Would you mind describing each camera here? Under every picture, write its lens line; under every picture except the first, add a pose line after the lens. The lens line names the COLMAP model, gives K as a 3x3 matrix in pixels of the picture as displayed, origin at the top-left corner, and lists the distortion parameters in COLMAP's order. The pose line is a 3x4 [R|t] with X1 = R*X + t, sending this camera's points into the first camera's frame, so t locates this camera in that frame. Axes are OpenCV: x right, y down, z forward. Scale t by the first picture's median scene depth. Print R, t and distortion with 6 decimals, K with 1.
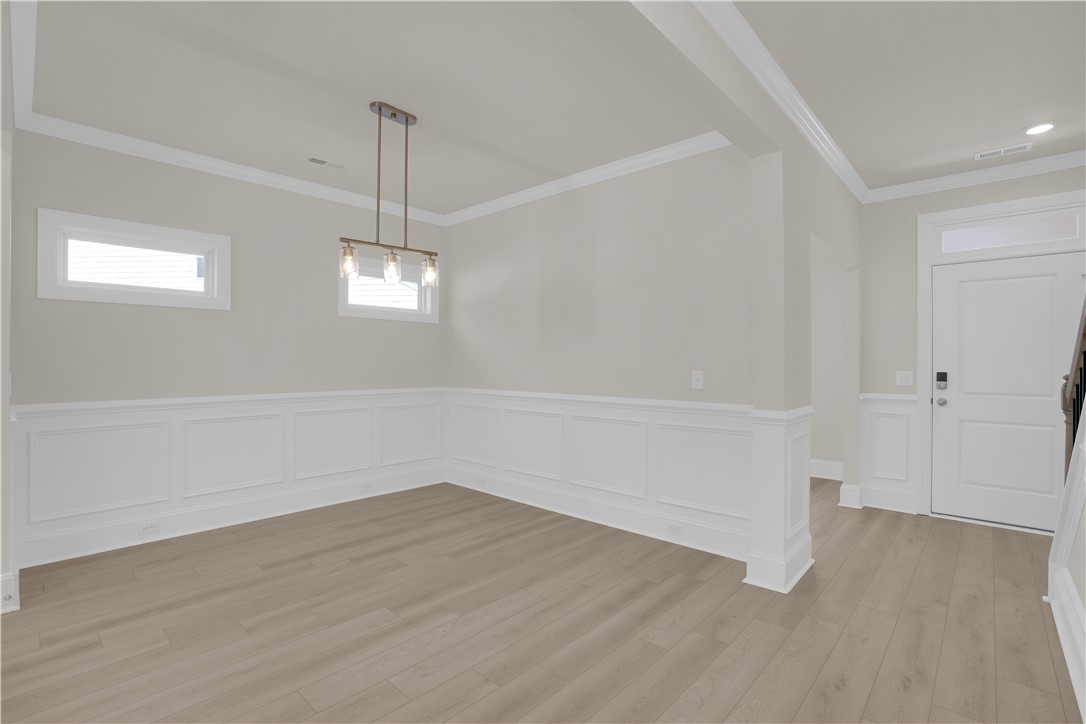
lens RADIAL K [[512.7, 0, 543.0], [0, 512.7, 362.0], [0, 0, 1]] dist [-0.069785, 0.028464]
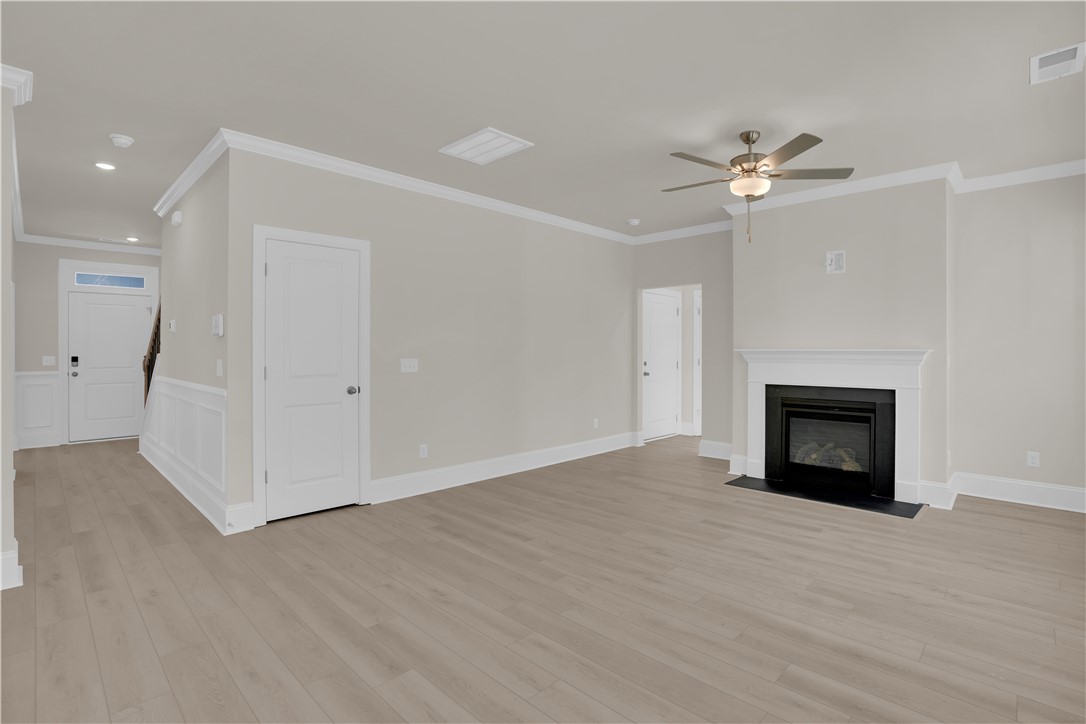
lens RADIAL K [[511.9, 0, 537.1], [0, 511.9, 351.9], [0, 0, 1]] dist [-0.067791, 0.027638]
pose [[0.035608, -0.008038, 0.999333, -1.054856], [0.004514, 0.999959, 0.007882, -0.001462], [-0.999356, 0.004231, 0.035643, -0.817942]]
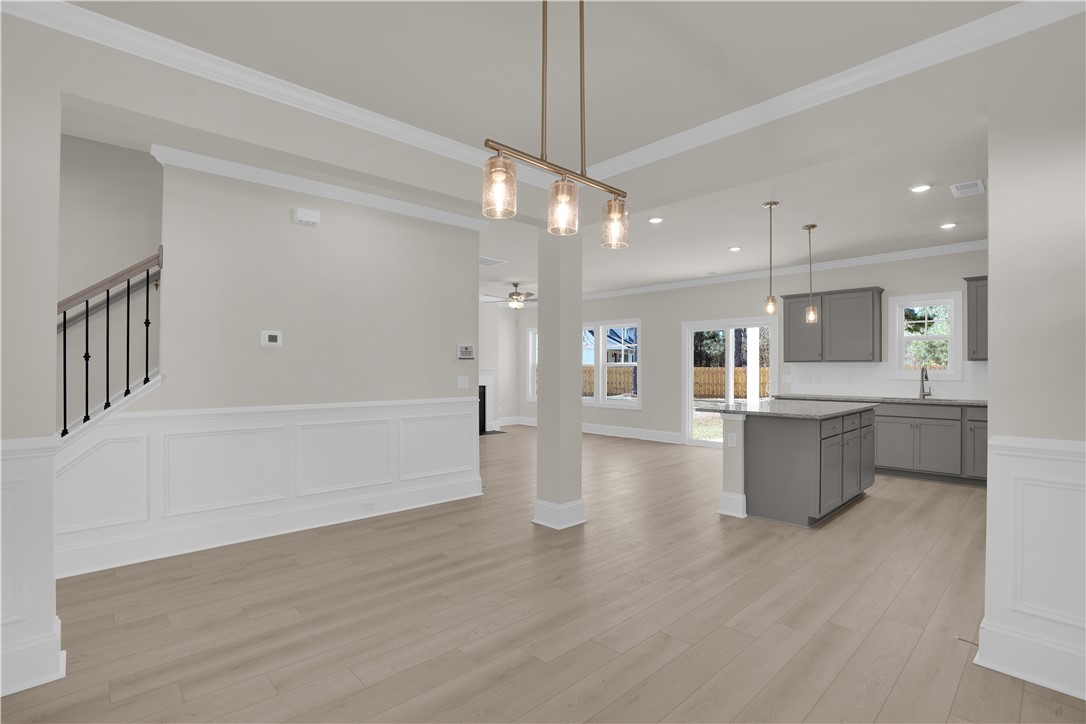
lens RADIAL K [[508.6, 0, 560.3], [0, 508.6, 367.2], [0, 0, 1]] dist [-0.002375, 0.000094]
pose [[-0.999114, -0.001616, 0.042048, -0.306416], [-0.001590, 0.999999, 0.000652, -0.007996], [-0.042049, 0.000585, -0.999115, 1.513482]]
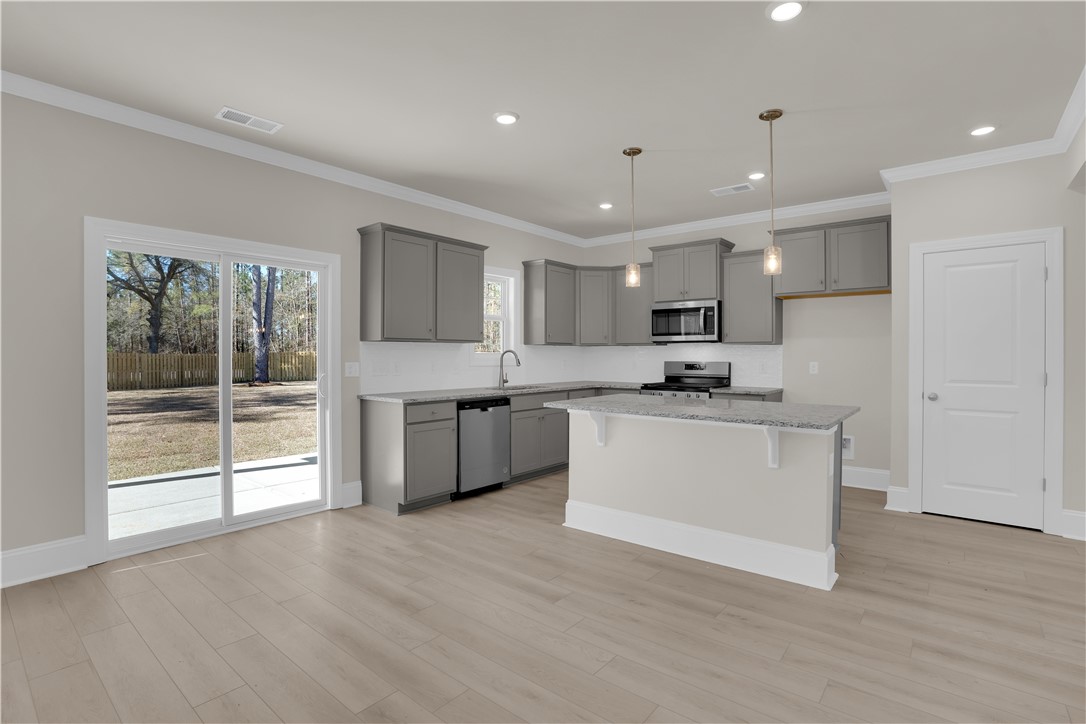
lens RADIAL K [[523.6, 0, 537.8], [0, 523.6, 359.3], [0, 0, 1]] dist [-0.074737, 0.030460]
pose [[0.059880, 0.007617, -0.998177, 0.132949], [-0.006539, 0.999952, 0.007238, 0.007368], [0.998184, 0.006094, 0.059927, -0.477875]]
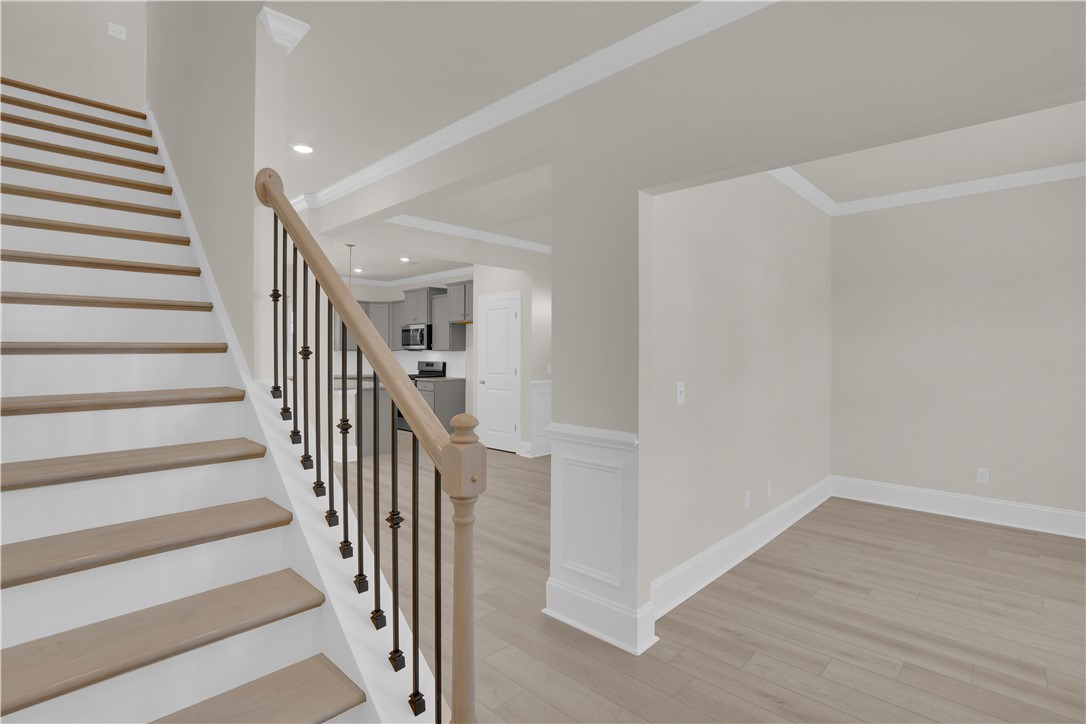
lens RADIAL K [[511.9, 0, 537.1], [0, 511.9, 351.9], [0, 0, 1]] dist [-0.067791, 0.027638]
pose [[-0.016435, -0.000930, -0.999864, 1.224375], [-0.006400, 0.999979, -0.000825, -0.030161], [0.999844, 0.006385, -0.016441, 0.846387]]
